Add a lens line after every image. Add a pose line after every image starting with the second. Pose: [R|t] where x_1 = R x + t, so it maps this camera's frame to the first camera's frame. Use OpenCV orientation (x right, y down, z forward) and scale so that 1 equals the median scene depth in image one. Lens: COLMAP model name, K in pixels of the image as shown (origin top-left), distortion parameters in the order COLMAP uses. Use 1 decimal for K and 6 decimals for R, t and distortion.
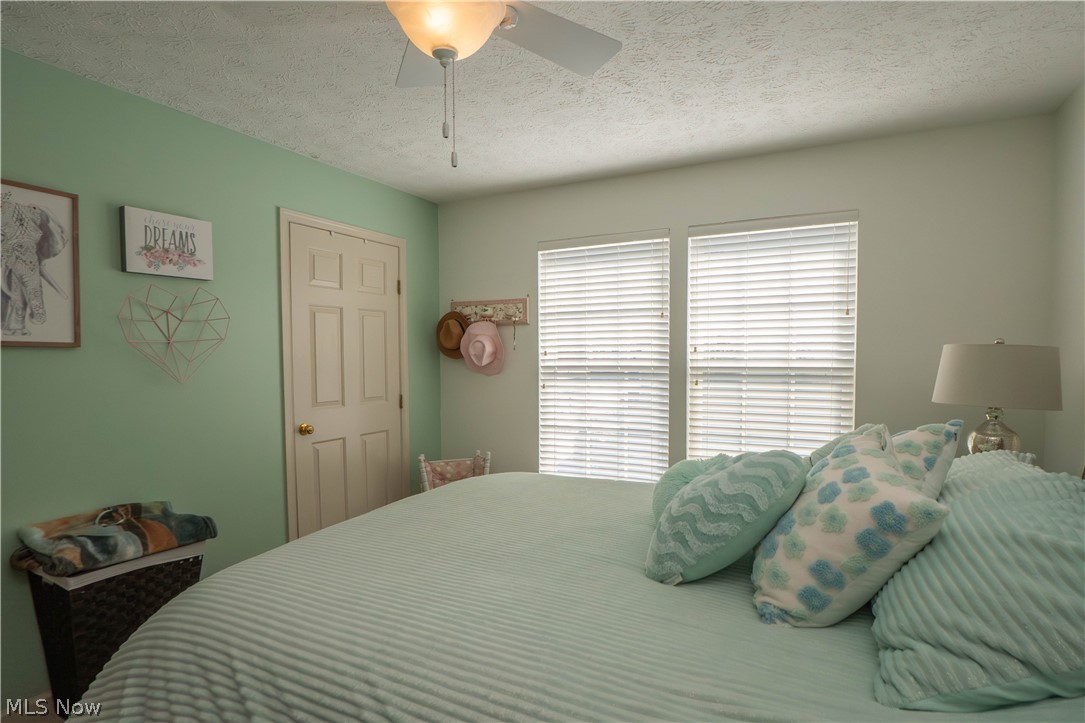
lens RADIAL K [[541.3, 0, 537.9], [0, 541.3, 378.3], [0, 0, 1]] dist [-0.030029, 0.000648]
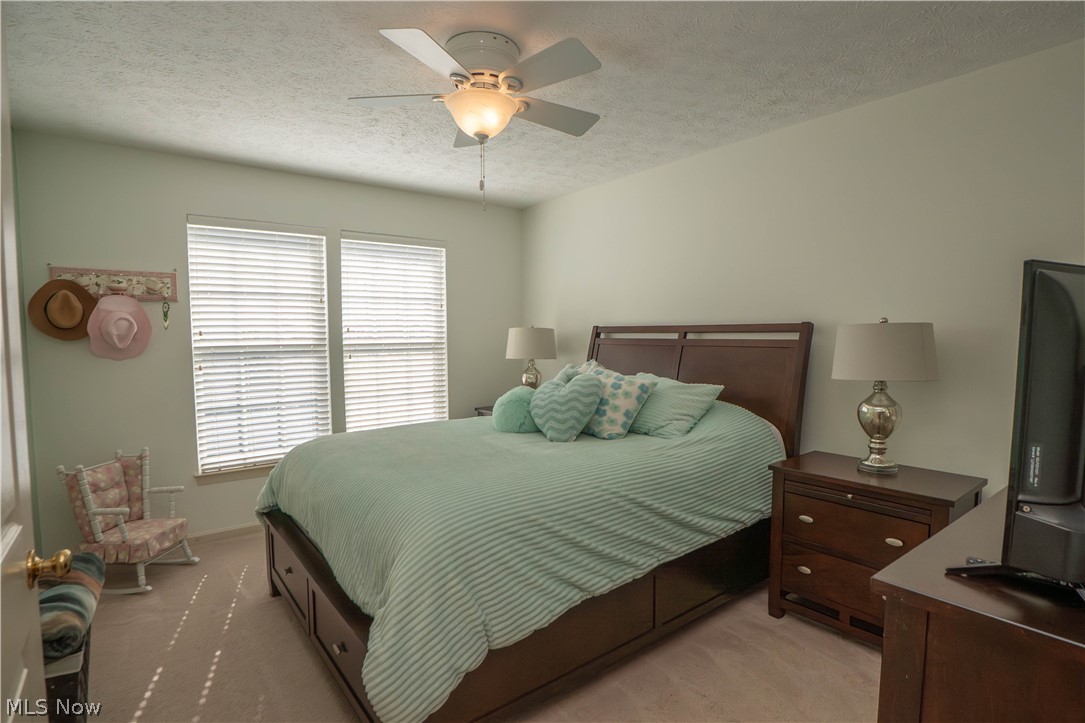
lens RADIAL K [[532.5, 0, 538.2], [0, 532.5, 367.2], [0, 0, 1]] dist [-0.031156, 0.000804]
pose [[0.436987, -0.056032, 0.897721, -0.565688], [0.043196, 0.998214, 0.041278, 0.000559], [-0.898430, 0.020740, 0.438627, 0.066601]]
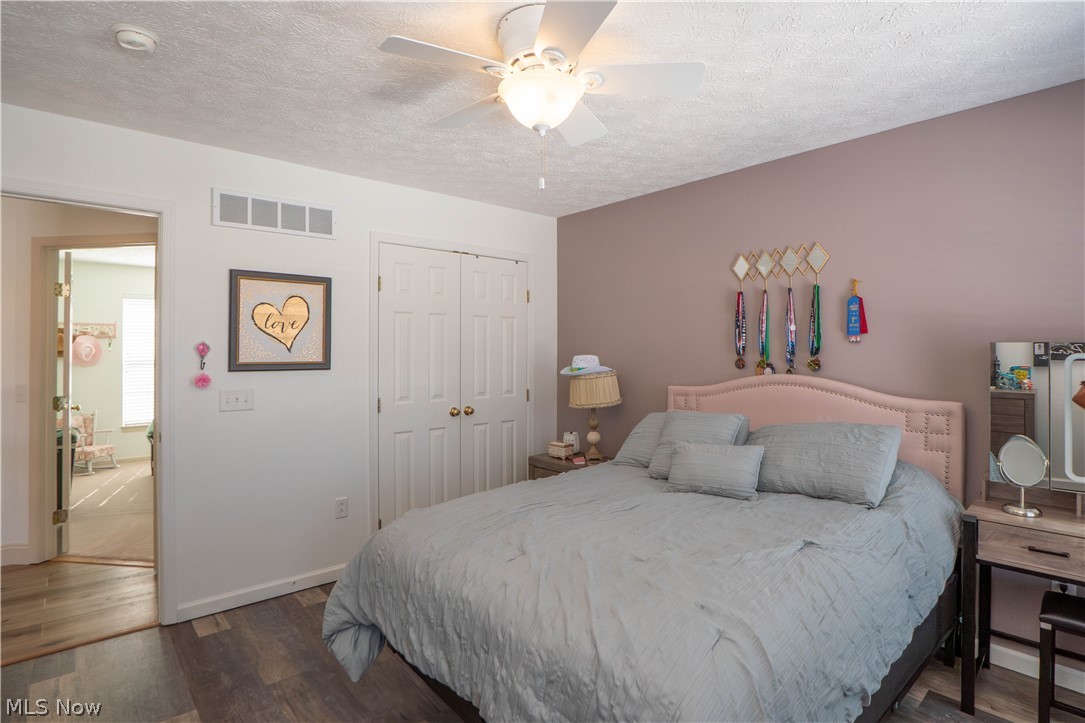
lens RADIAL K [[540.5, 0, 529.5], [0, 540.5, 347.3], [0, 0, 1]] dist [-0.027203, 0.000896]
pose [[0.401775, 0.012428, 0.915654, -1.113591], [0.045358, 0.998410, -0.033453, 0.054939], [-0.914614, 0.054973, 0.400573, -0.994710]]
